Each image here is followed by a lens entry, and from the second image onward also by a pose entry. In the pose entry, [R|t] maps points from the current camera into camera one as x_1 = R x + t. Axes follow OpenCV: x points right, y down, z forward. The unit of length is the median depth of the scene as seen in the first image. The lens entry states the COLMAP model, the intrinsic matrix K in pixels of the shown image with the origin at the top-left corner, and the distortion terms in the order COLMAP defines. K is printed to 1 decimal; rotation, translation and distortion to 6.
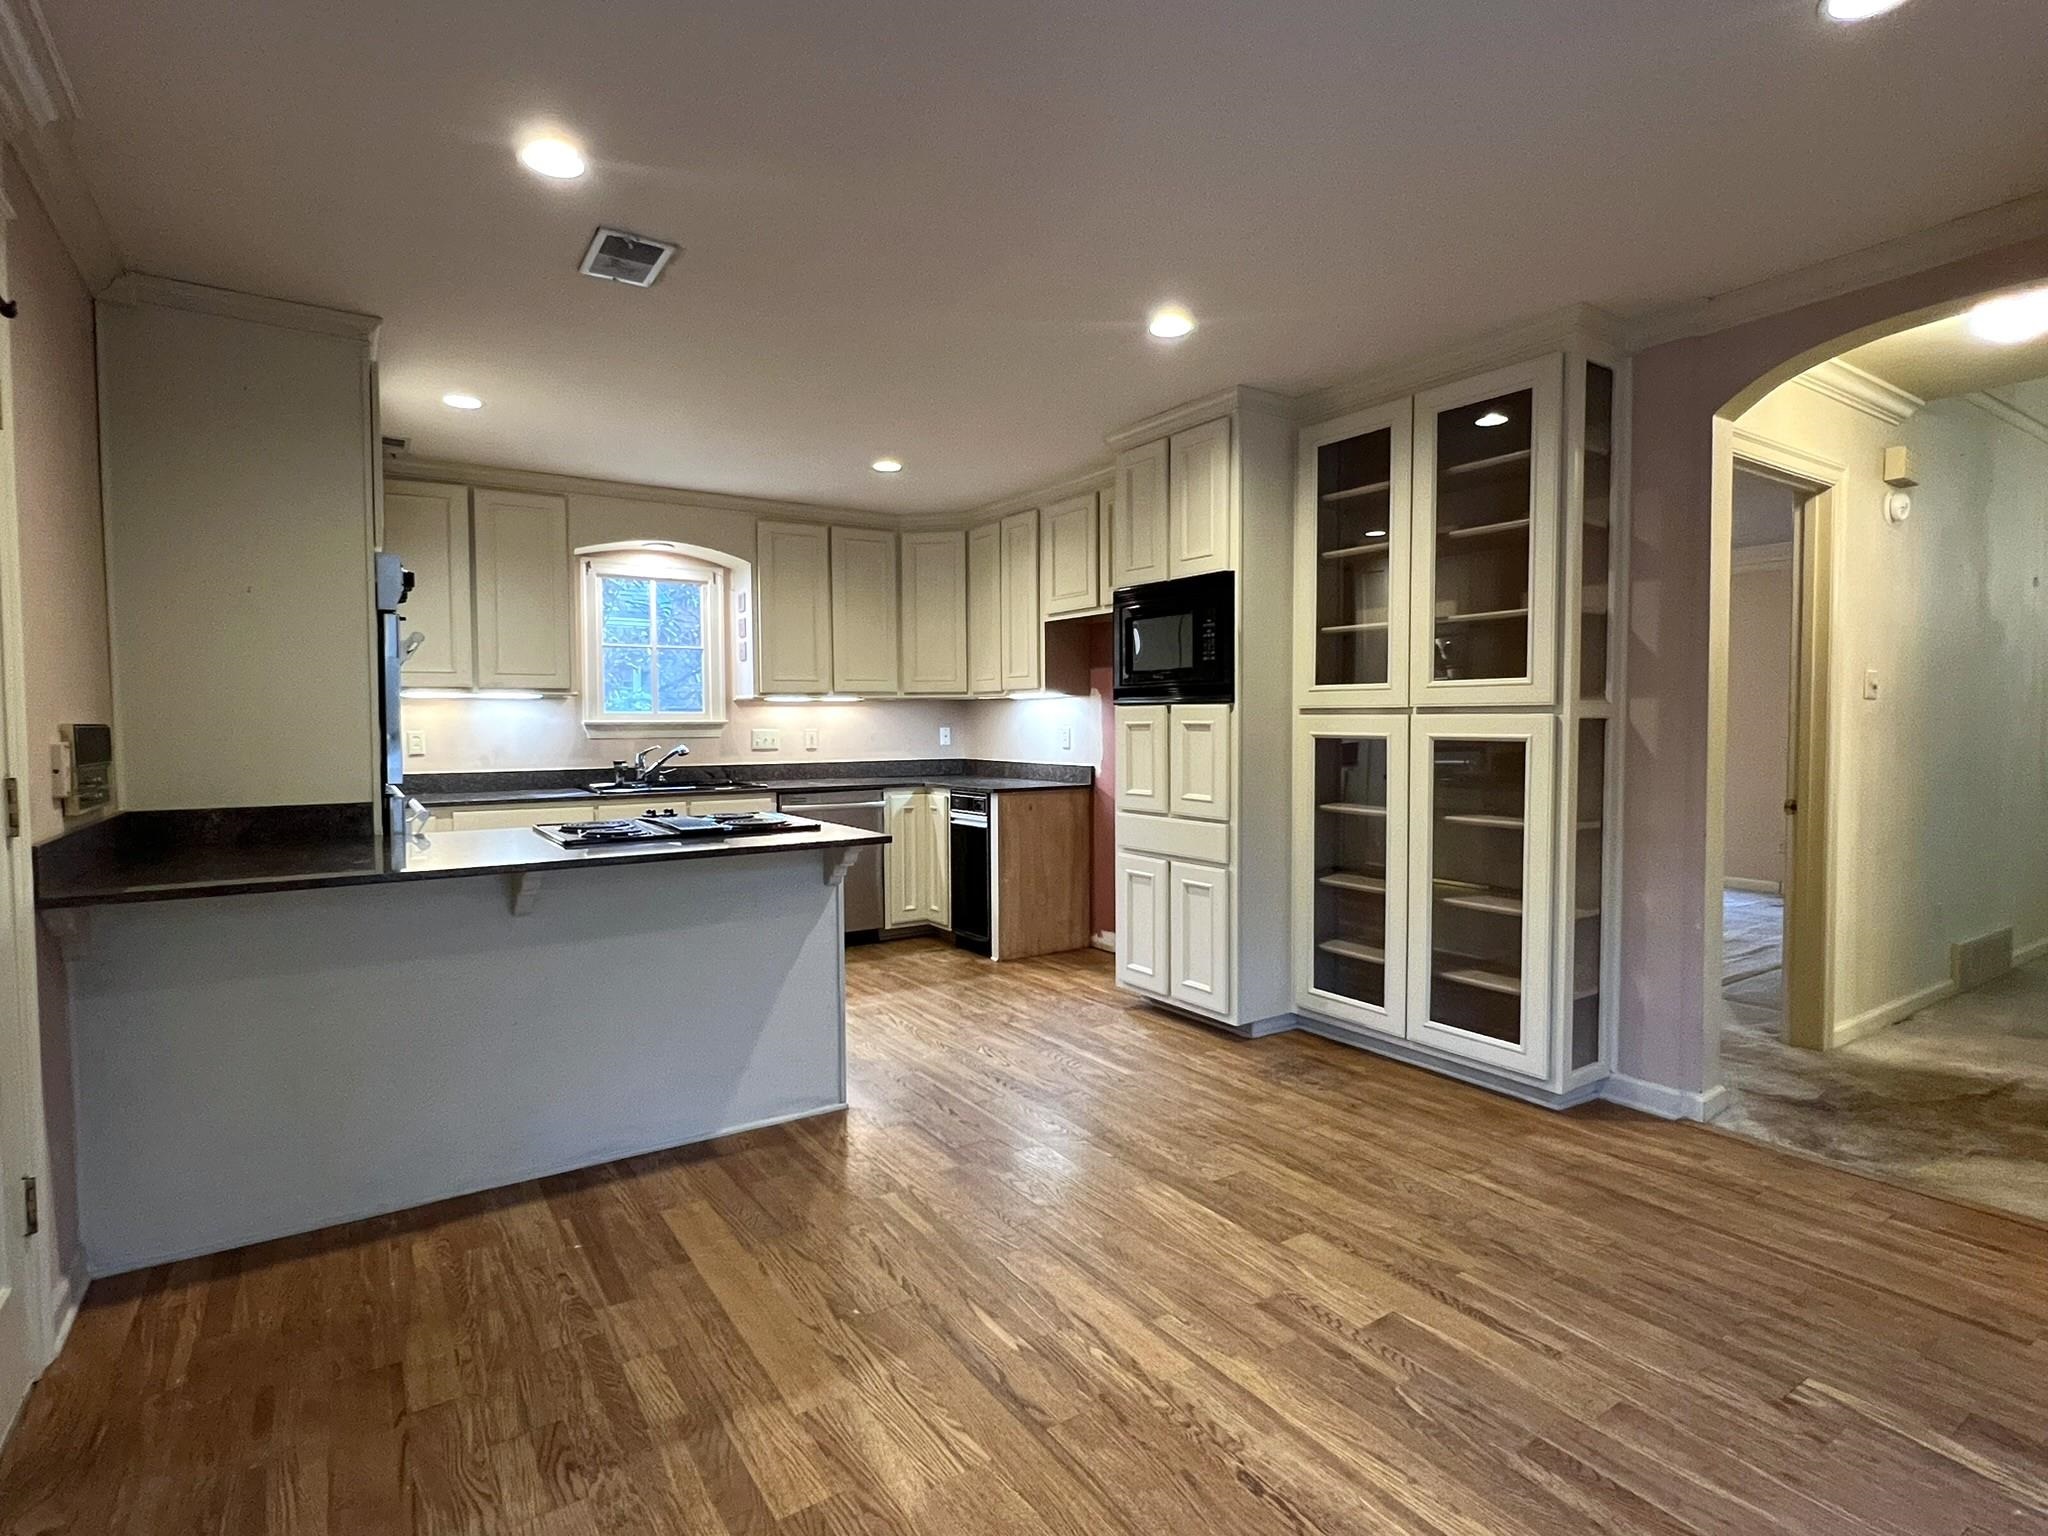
lens RADIAL K [[1019.9, 0, 1012.6], [0, 1019.9, 768.7], [0, 0, 1]] dist [-0.004263, 0.001560]
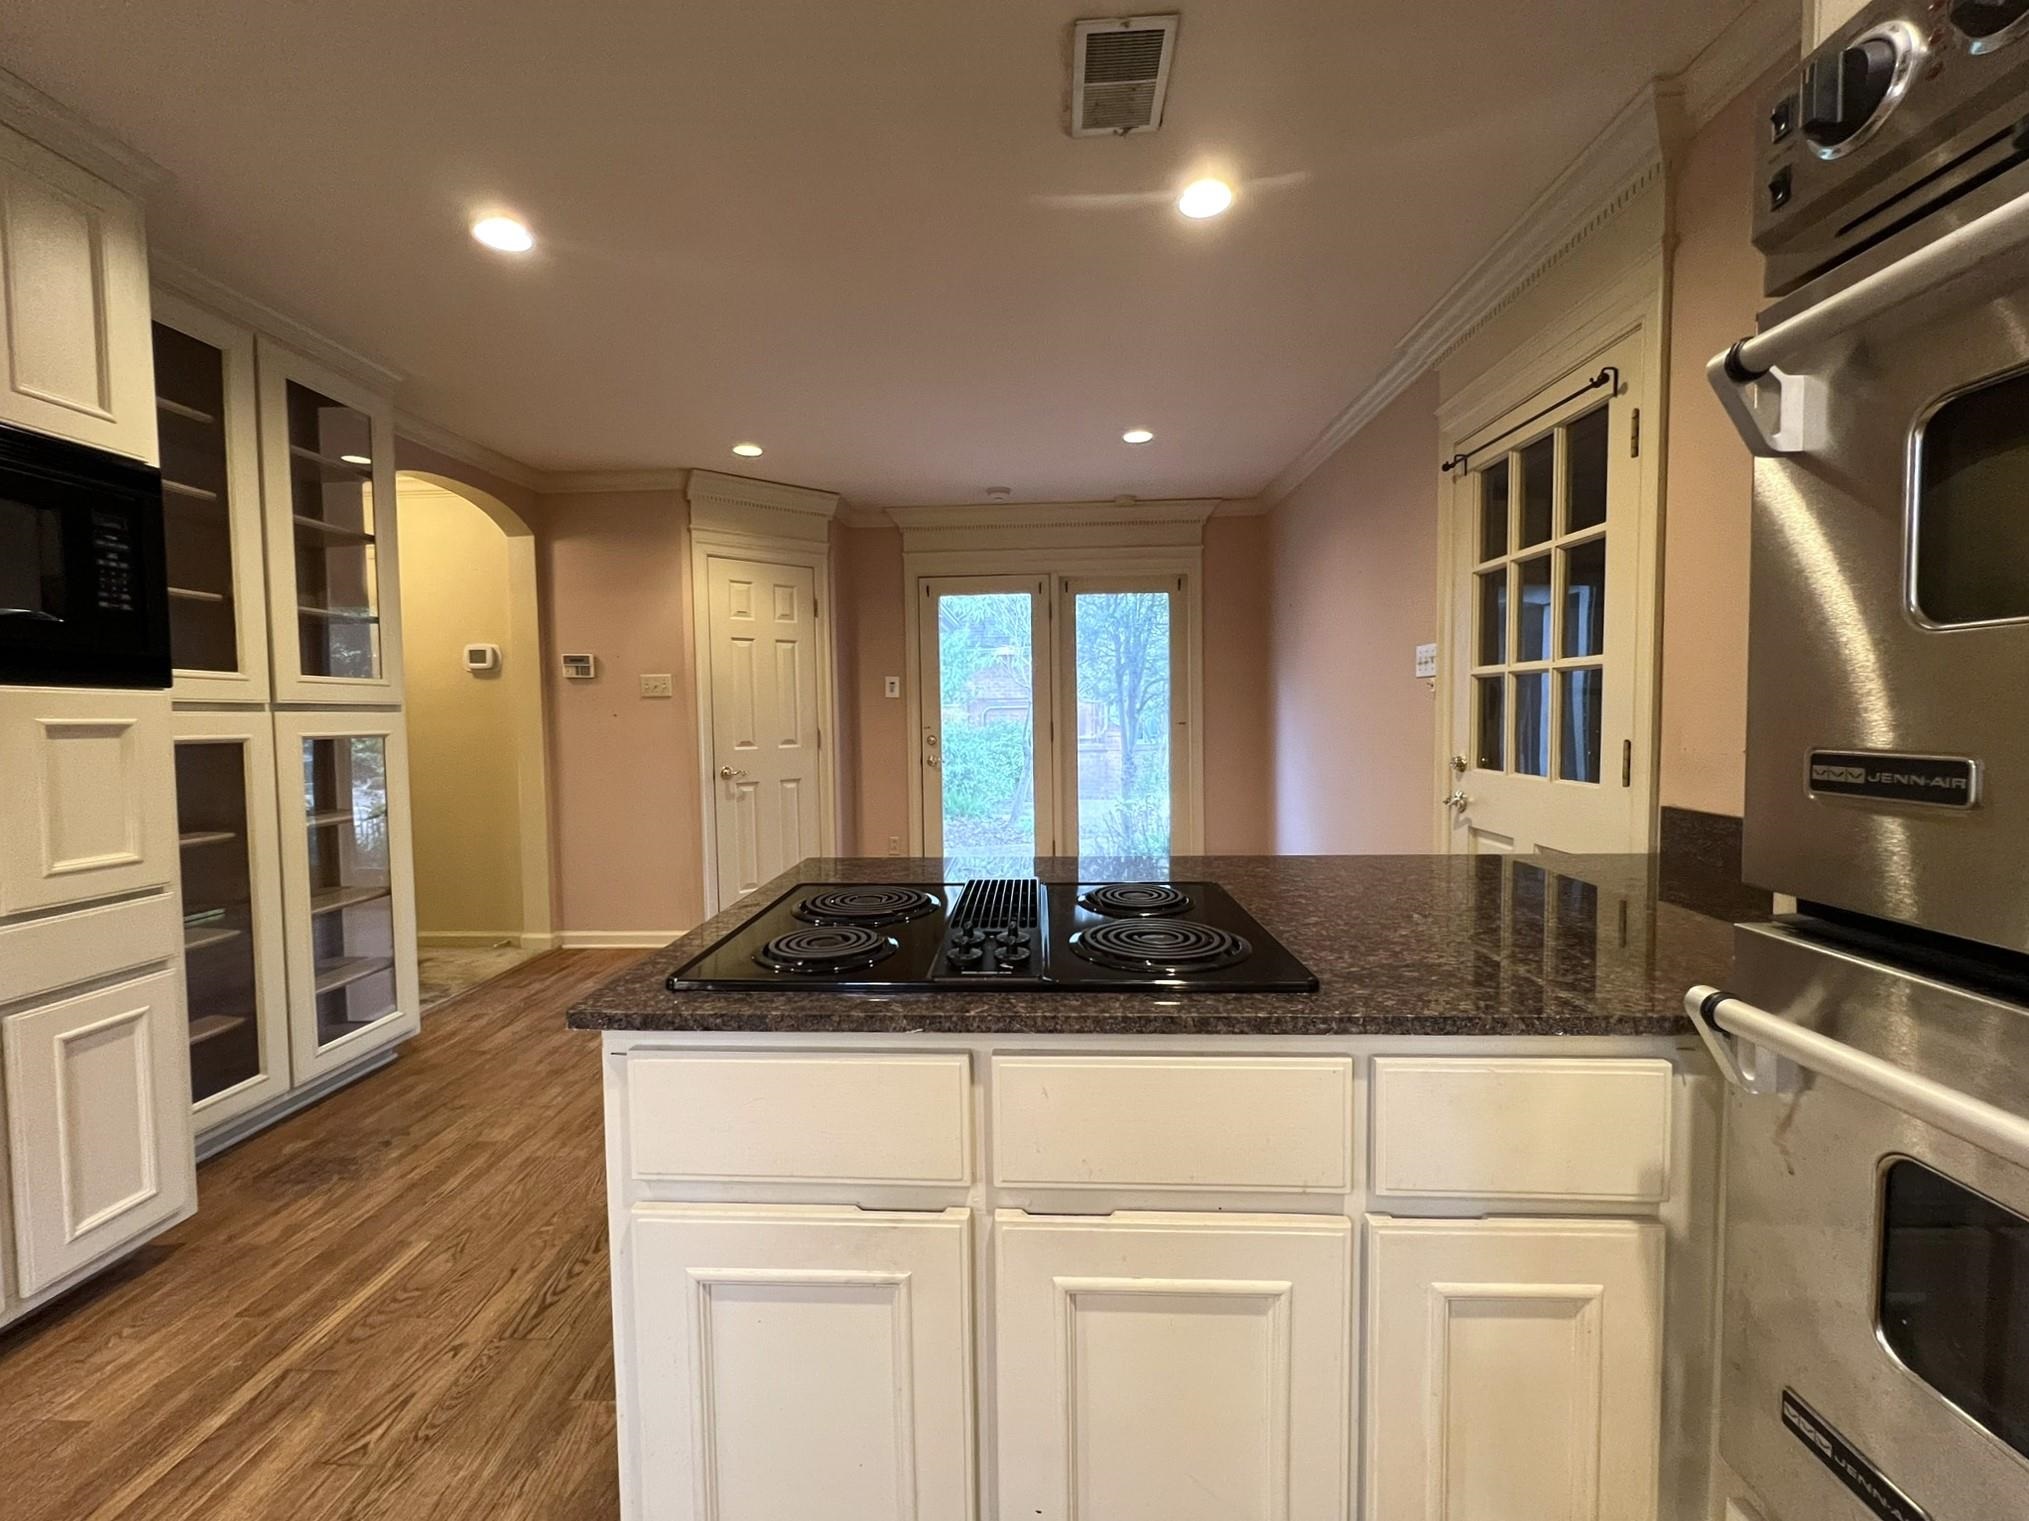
lens RADIAL K [[821.7, 0, 1012.0], [0, 821.7, 749.2], [0, 0, 1]] dist [-0.006531, 0.001409]
pose [[-0.808230, -0.017638, 0.588603, -0.509150], [0.037462, 0.995987, 0.081286, -0.053361], [-0.587675, 0.087748, -0.804325, 1.181079]]
